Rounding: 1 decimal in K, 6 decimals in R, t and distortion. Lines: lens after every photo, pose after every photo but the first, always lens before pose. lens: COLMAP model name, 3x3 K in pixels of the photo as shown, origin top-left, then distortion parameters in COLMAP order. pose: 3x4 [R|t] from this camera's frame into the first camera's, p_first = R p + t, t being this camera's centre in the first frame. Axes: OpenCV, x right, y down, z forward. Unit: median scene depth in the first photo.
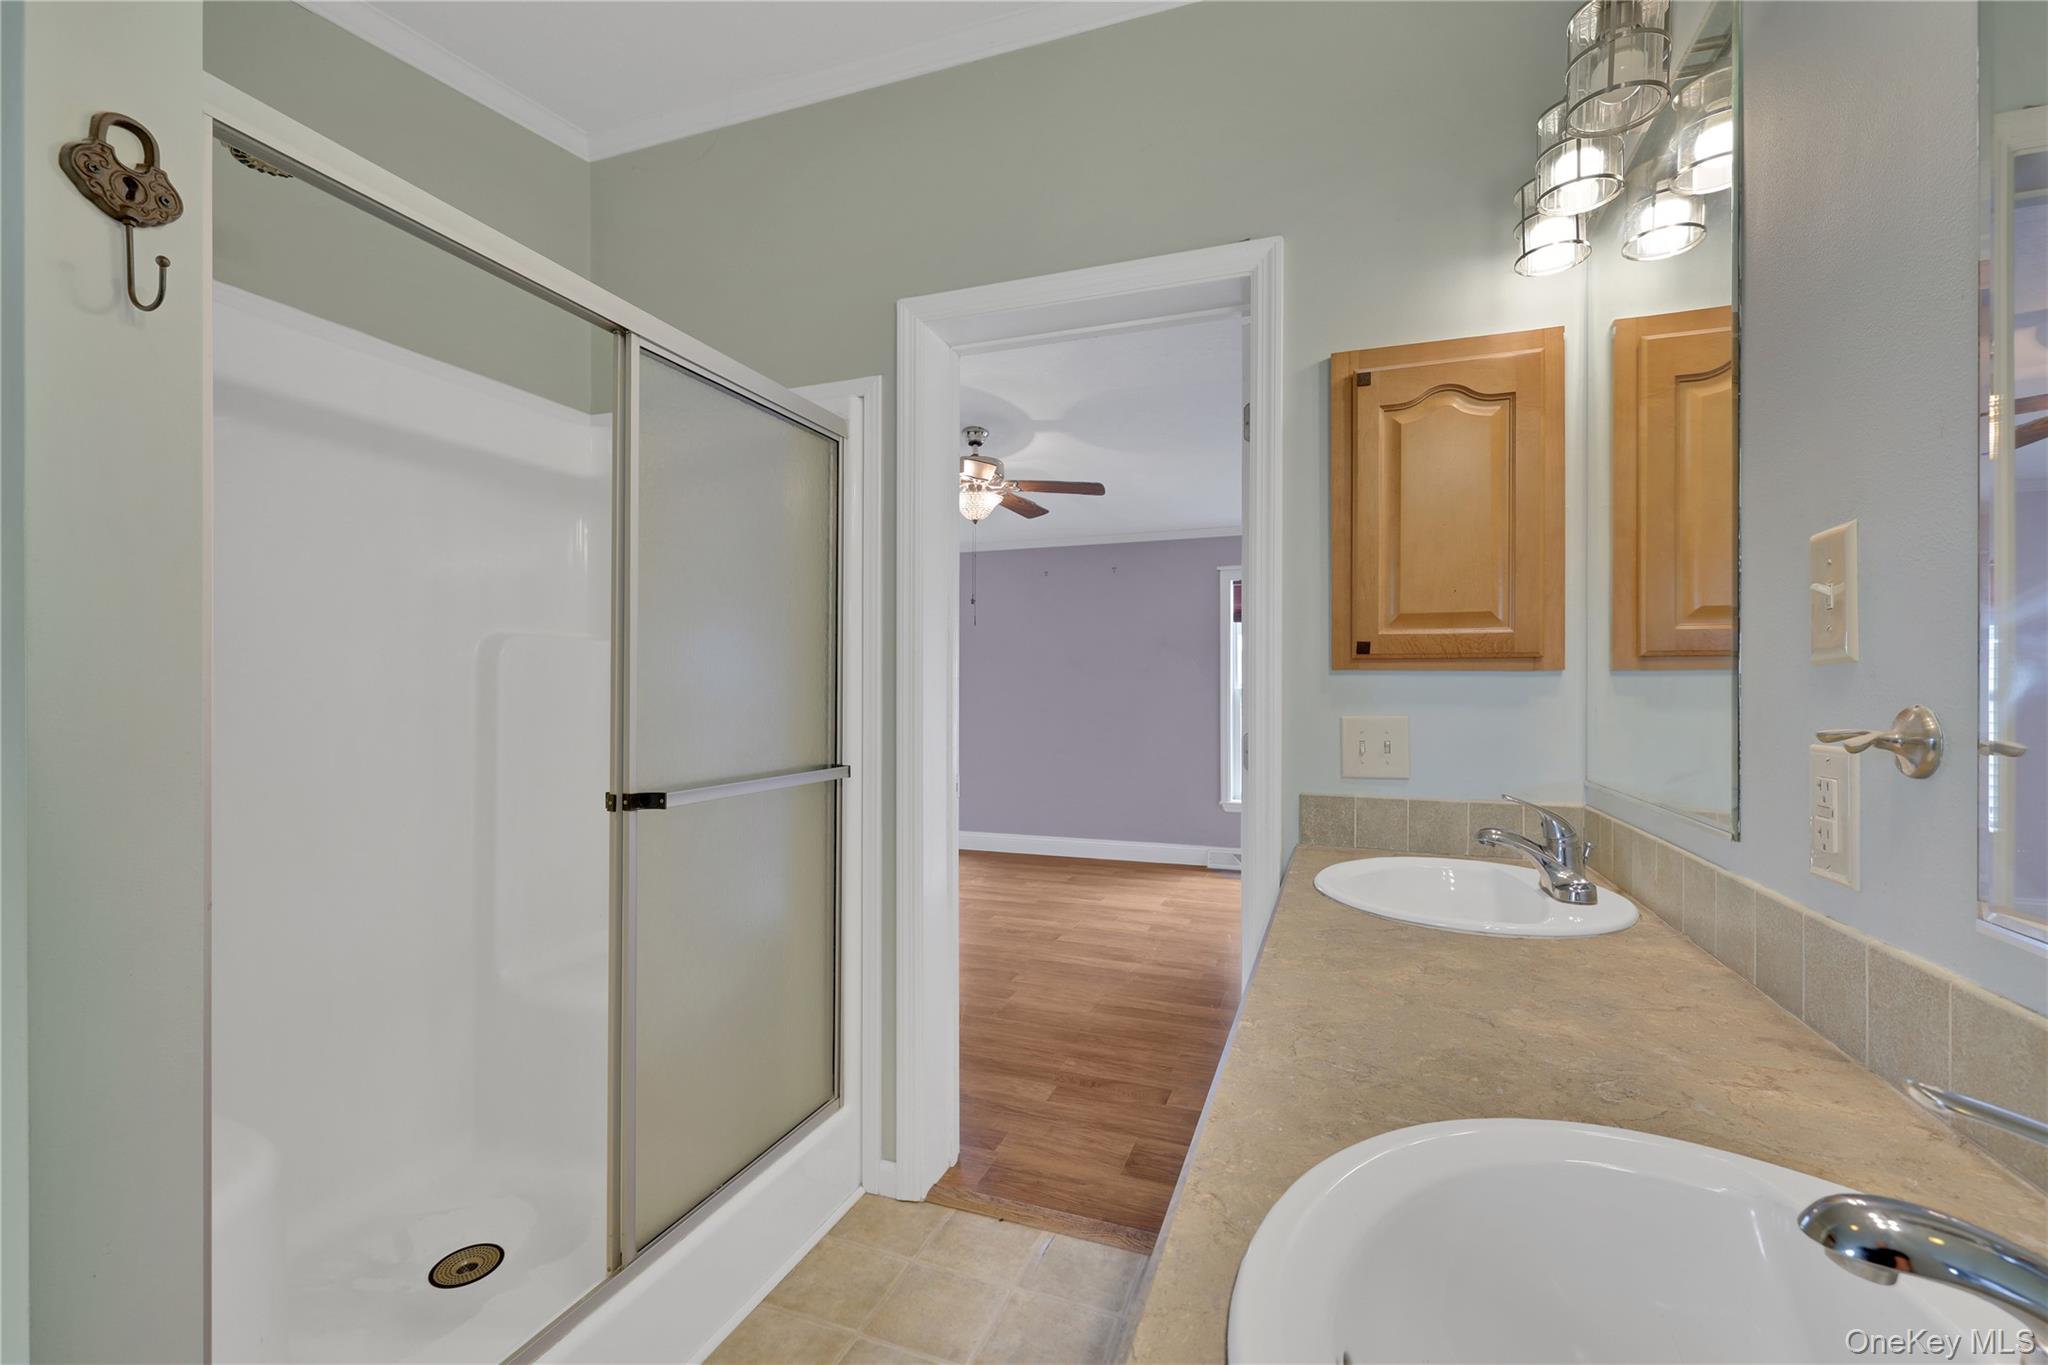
lens RADIAL K [[868.4, 0, 1022.8], [0, 868.4, 683.7], [0, 0, 1]] dist [-0.003735, 0.000579]
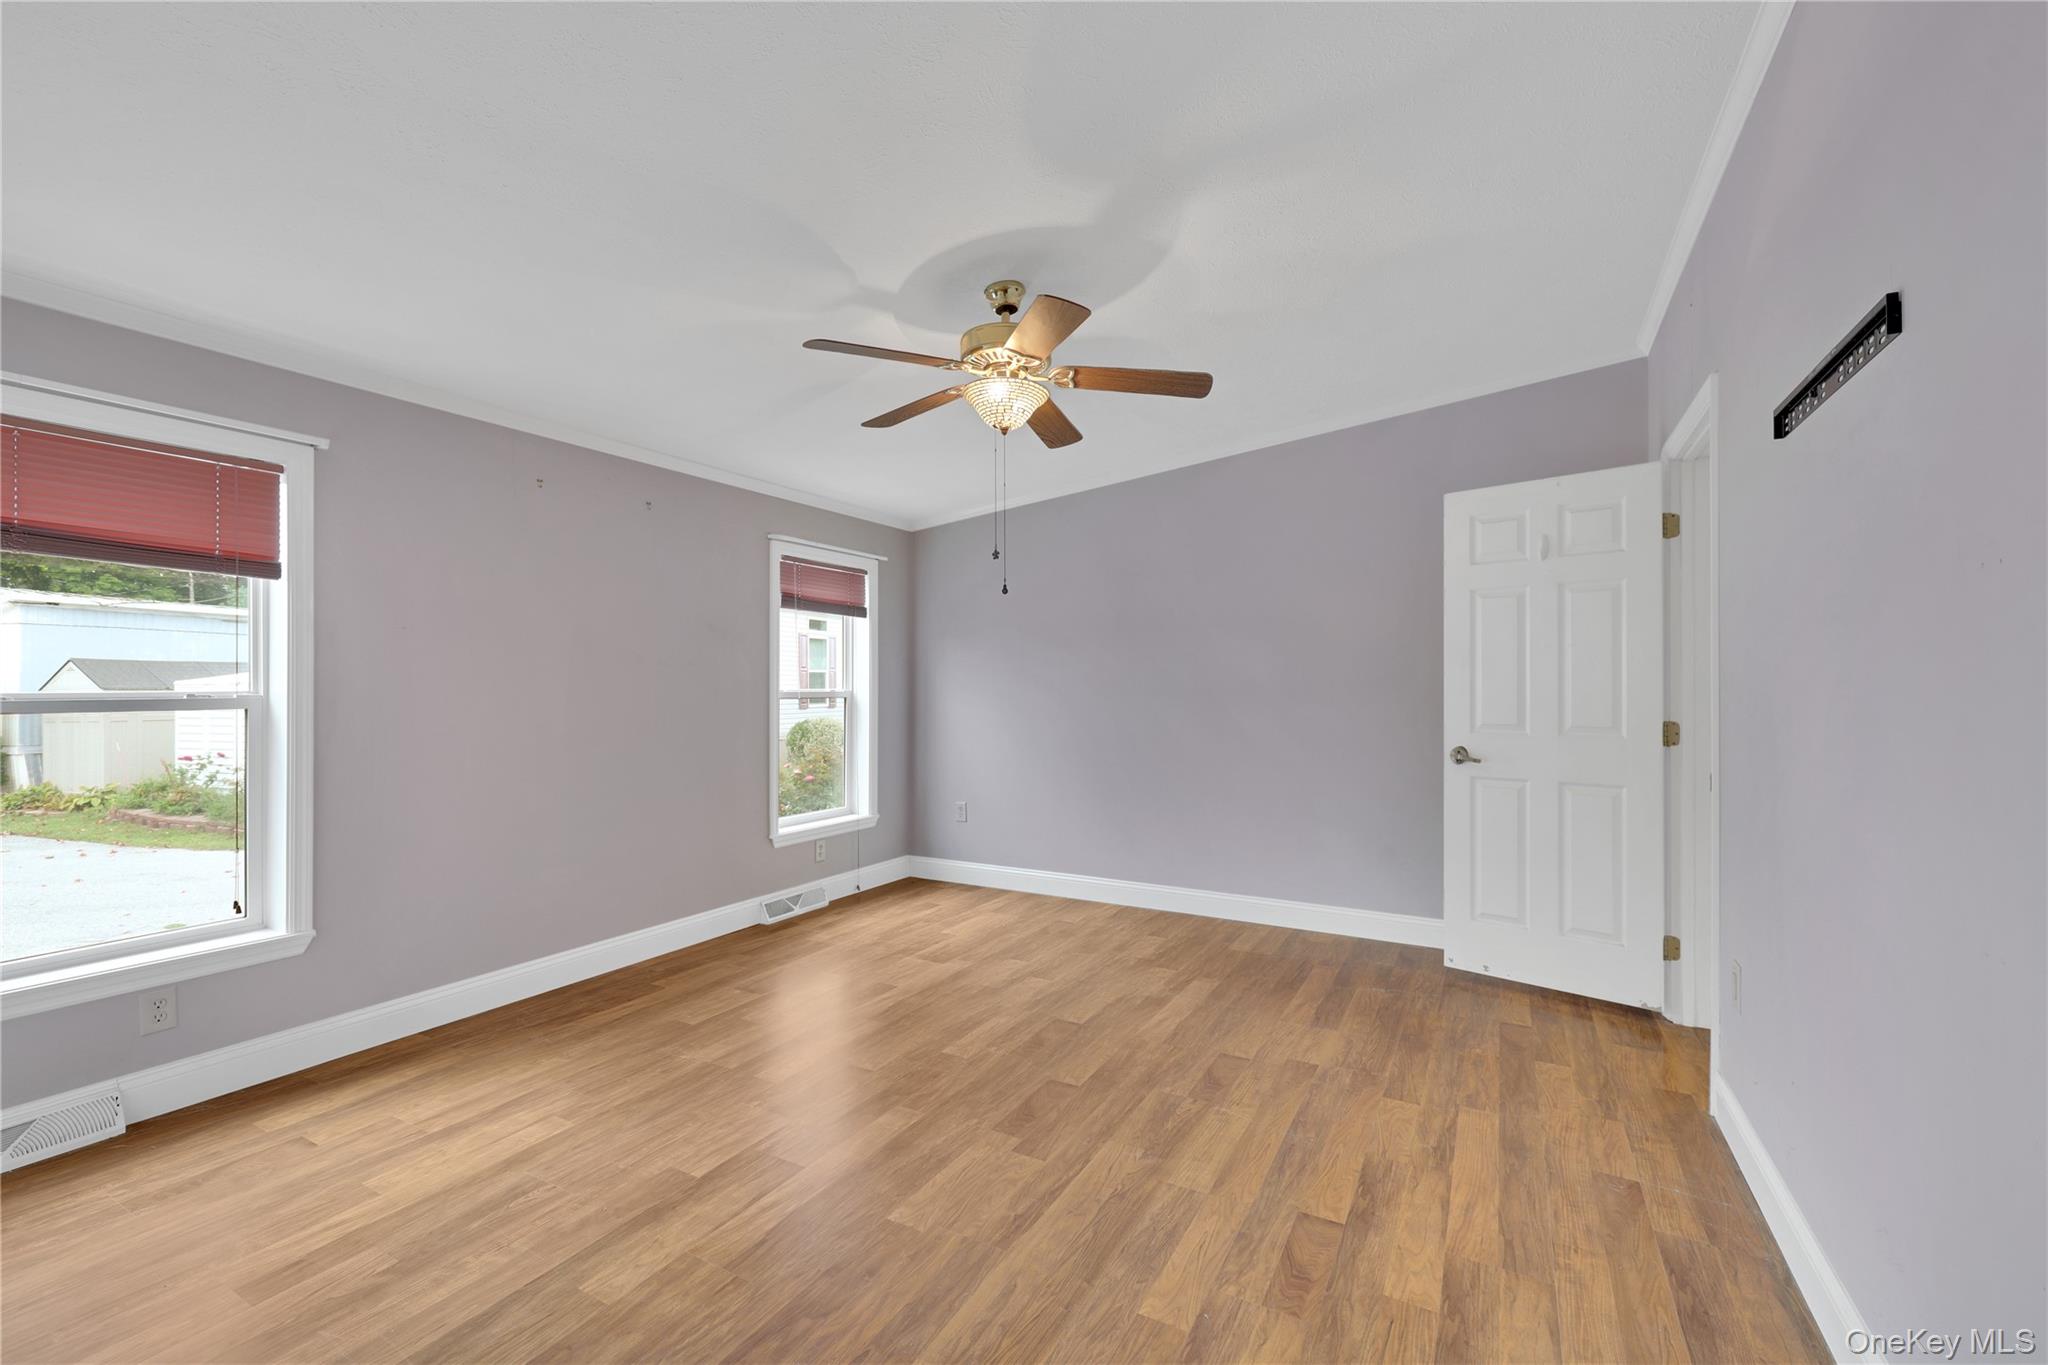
lens RADIAL K [[868.4, 0, 1016.9], [0, 868.4, 683.3], [0, 0, 1]] dist [-0.003735, 0.000579]
pose [[0.155334, 0.004825, 0.987850, -0.704505], [-0.004759, 0.999980, -0.004136, 0.001654], [-0.987850, -0.004058, 0.155354, 0.920224]]
